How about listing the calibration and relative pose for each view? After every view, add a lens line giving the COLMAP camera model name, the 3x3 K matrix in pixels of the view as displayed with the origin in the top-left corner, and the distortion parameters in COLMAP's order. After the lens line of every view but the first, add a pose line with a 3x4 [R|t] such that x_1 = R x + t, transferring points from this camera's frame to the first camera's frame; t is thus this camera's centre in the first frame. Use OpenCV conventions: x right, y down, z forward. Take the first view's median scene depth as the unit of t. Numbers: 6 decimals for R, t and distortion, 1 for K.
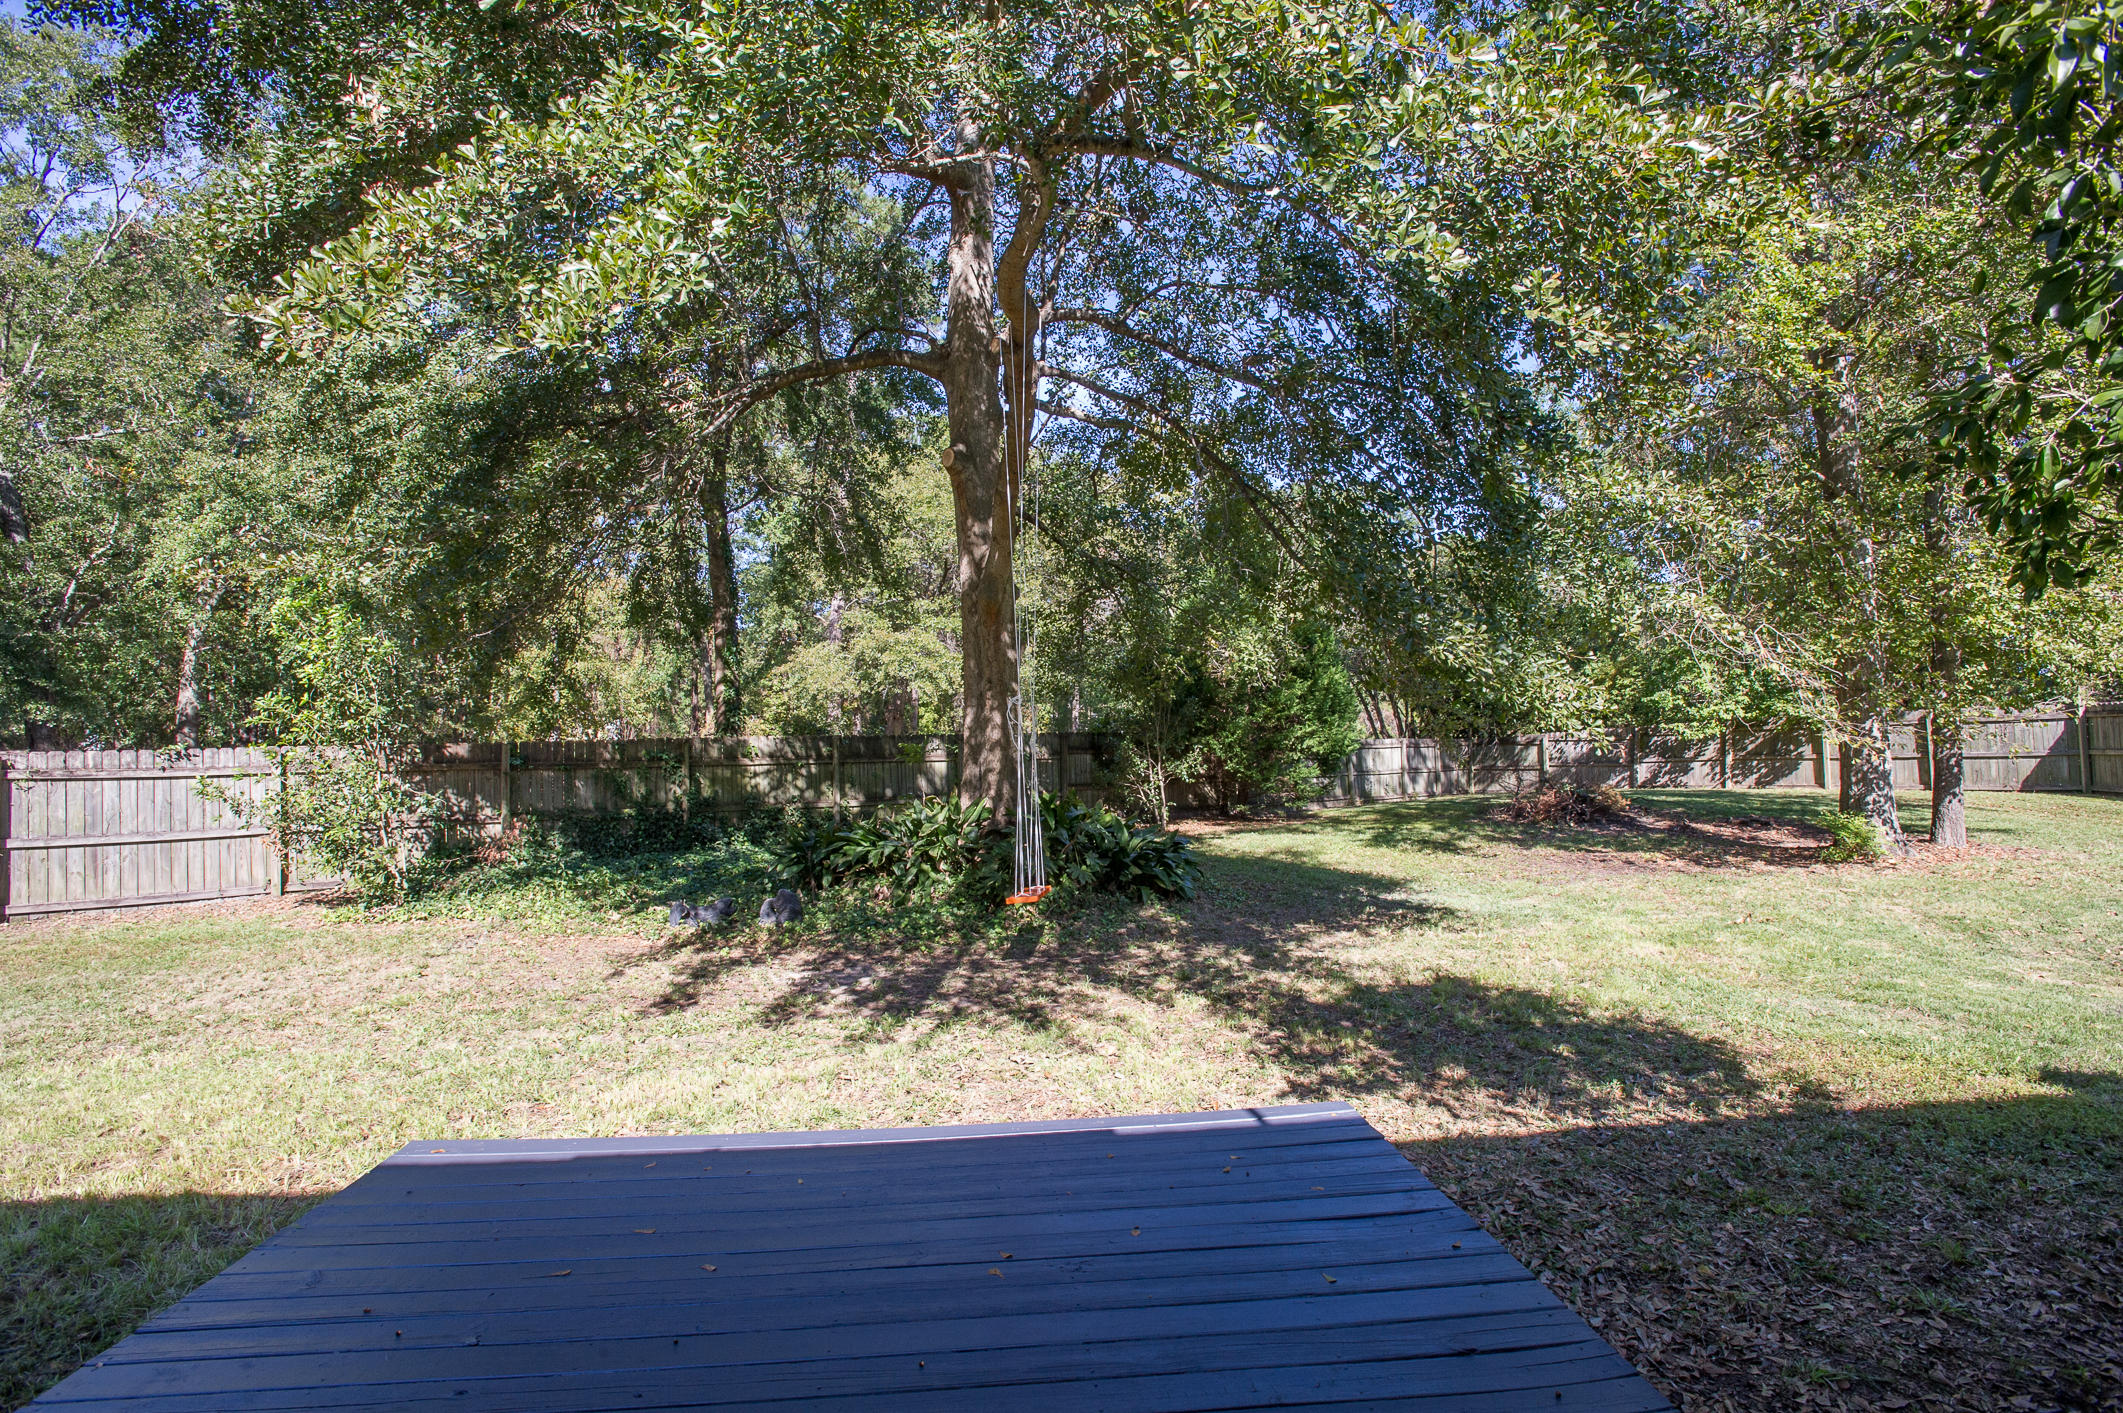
lens RADIAL K [[1035.3, 0, 1062.2], [0, 1035.3, 709.7], [0, 0, 1]] dist [-0.040649, 0.015701]
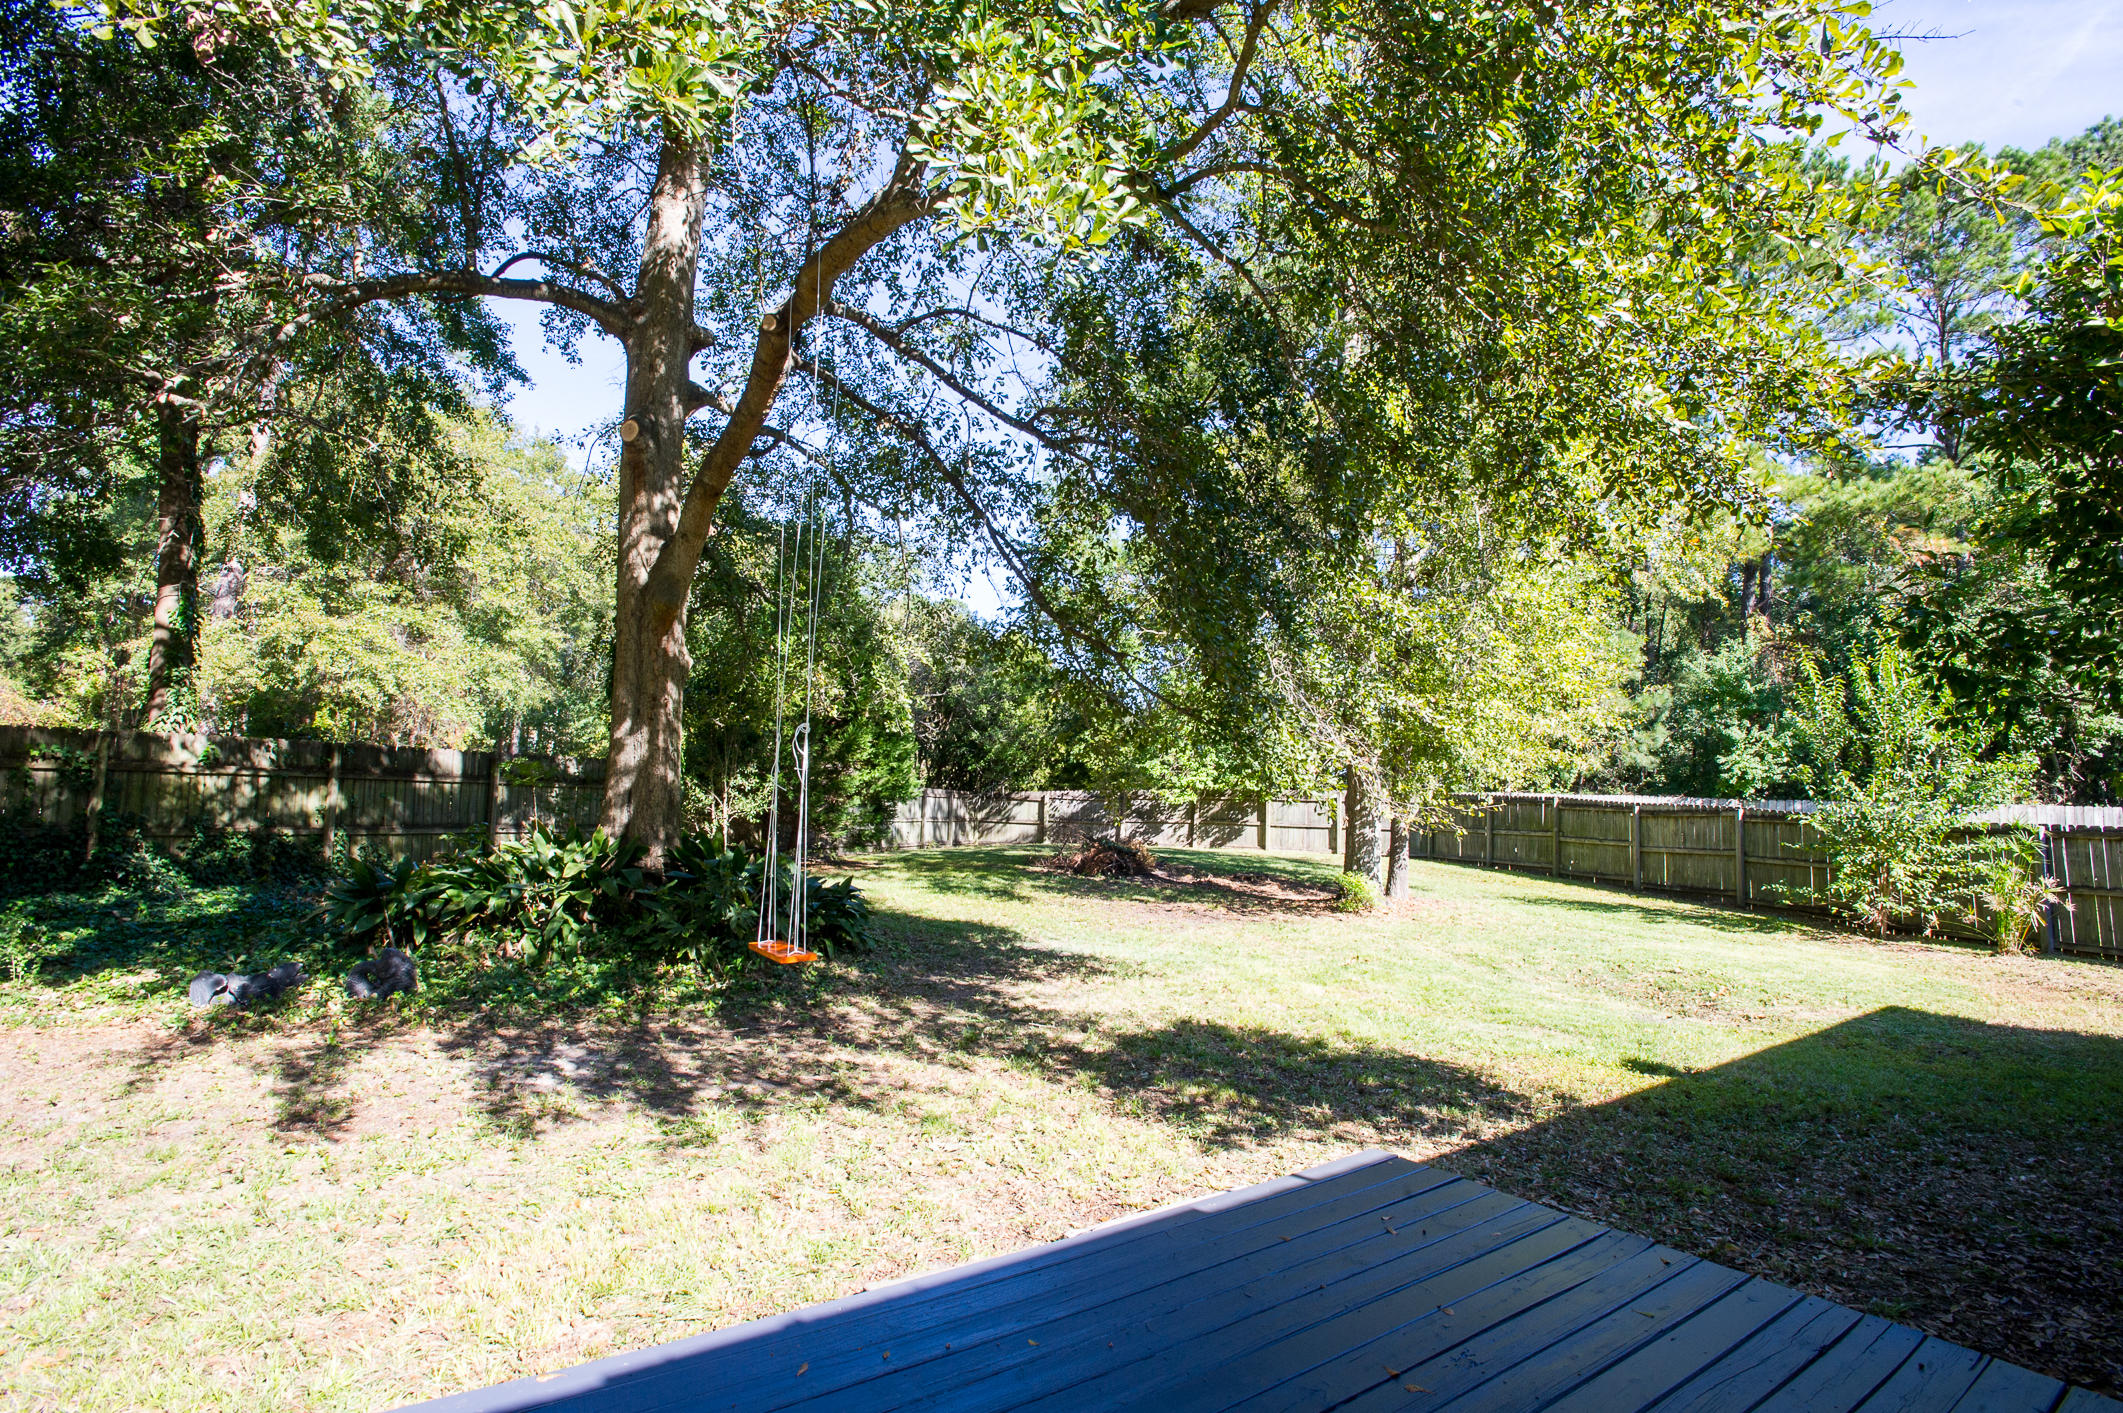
lens RADIAL K [[1035.3, 0, 1064.3], [0, 1035.3, 699.3], [0, 0, 1]] dist [-0.040649, 0.015701]
pose [[0.850129, 0.102091, 0.516583, -0.118878], [-0.074067, 0.994456, -0.074642, 0.007340], [-0.521339, 0.025194, 0.852977, 0.057441]]
